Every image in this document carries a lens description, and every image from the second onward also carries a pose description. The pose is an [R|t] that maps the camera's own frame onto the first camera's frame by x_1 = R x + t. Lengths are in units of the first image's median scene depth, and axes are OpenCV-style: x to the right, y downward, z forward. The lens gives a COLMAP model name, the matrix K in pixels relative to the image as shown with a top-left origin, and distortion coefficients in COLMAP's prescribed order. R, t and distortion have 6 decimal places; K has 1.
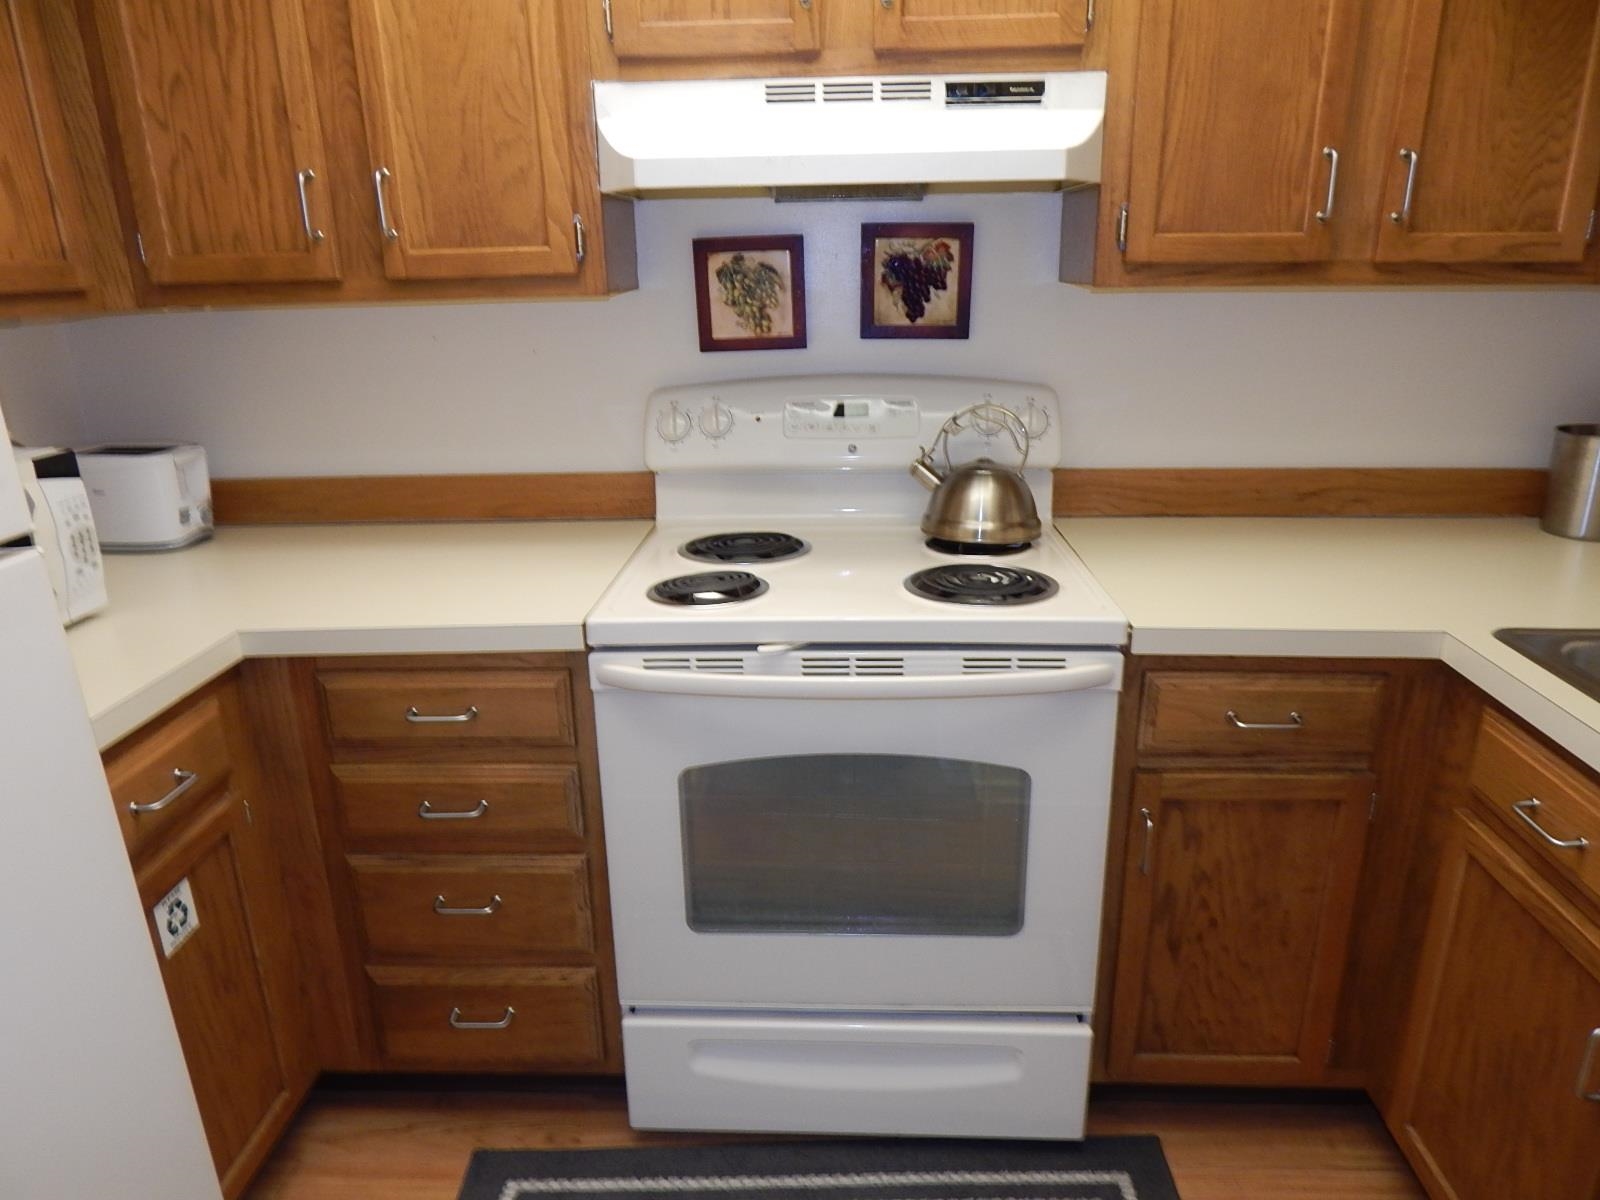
lens RADIAL K [[997.7, 0, 800.0], [0, 997.7, 600.0], [0, 0, 1]] dist [-0.017219, -0.002579]
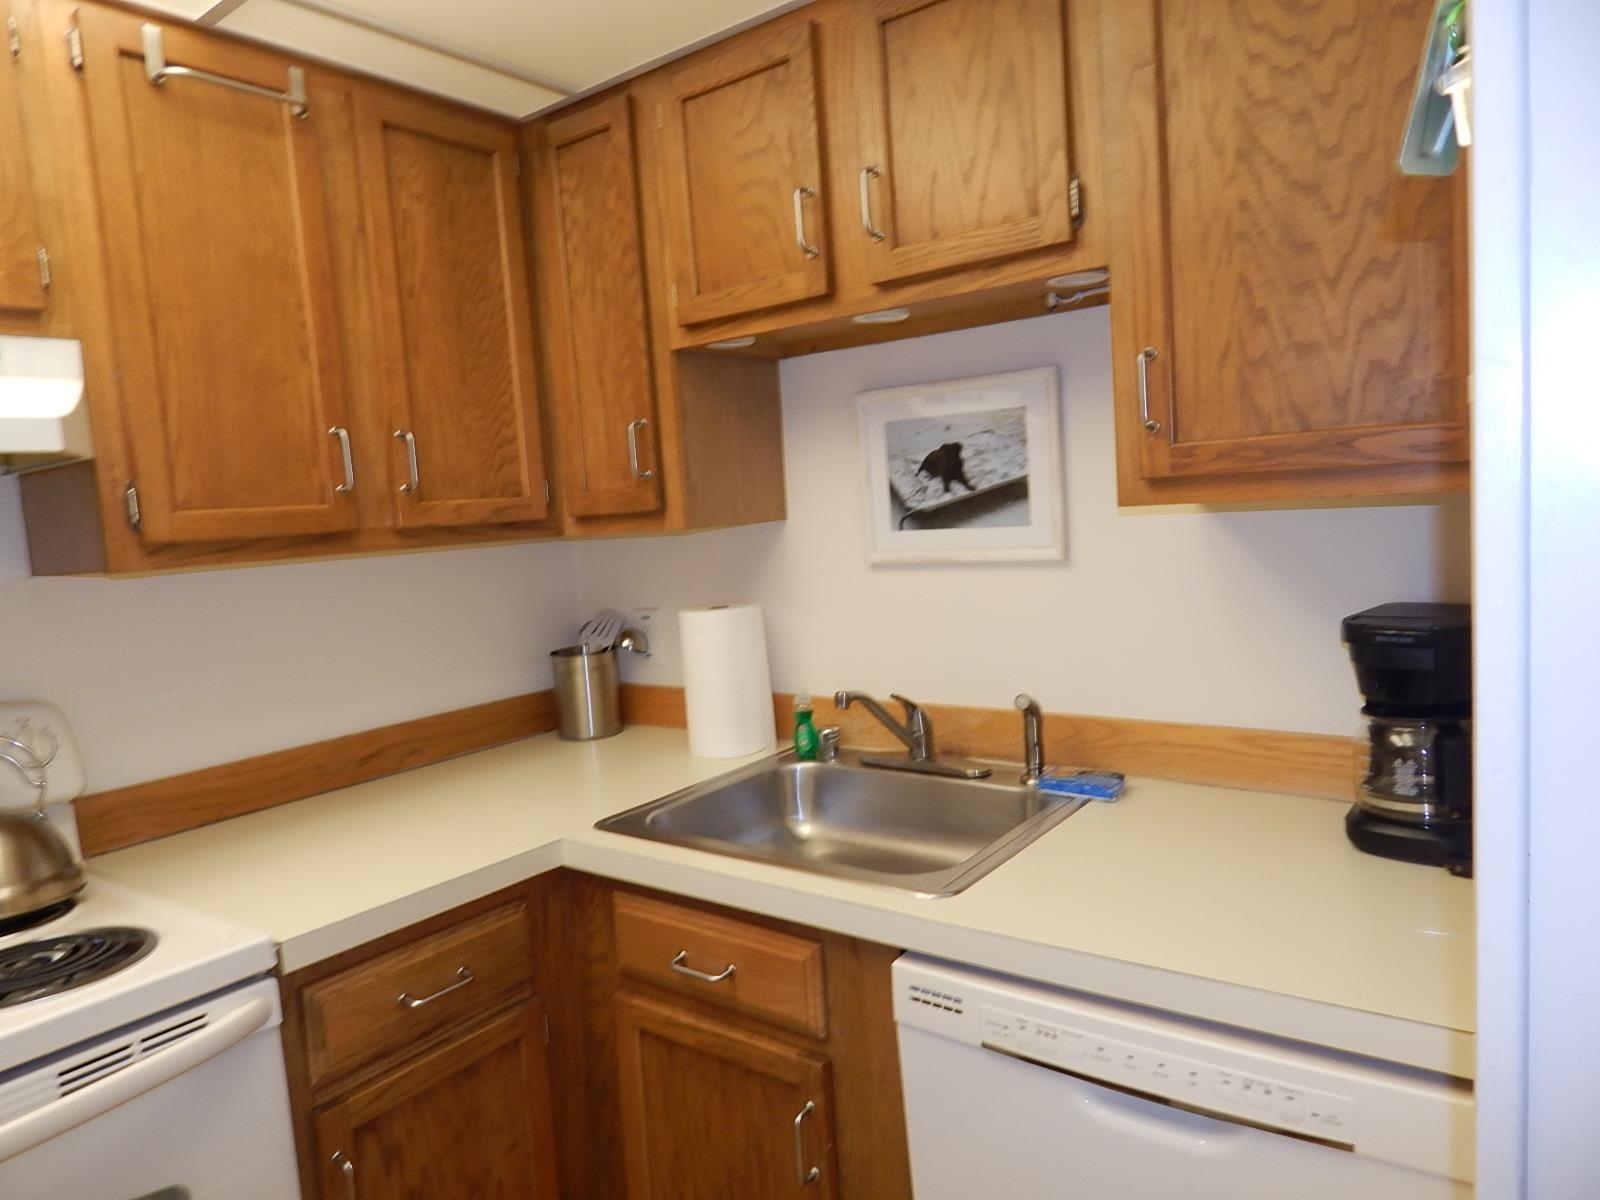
lens RADIAL K [[1015.4, 0, 800.0], [0, 1015.4, 600.0], [0, 0, 1]] dist [-0.010399, -0.002096]
pose [[0.570319, -0.103843, 0.814833, -0.076453], [0.323921, 0.940023, -0.106921, -0.010117], [-0.754859, 0.324920, 0.569750, 0.072023]]
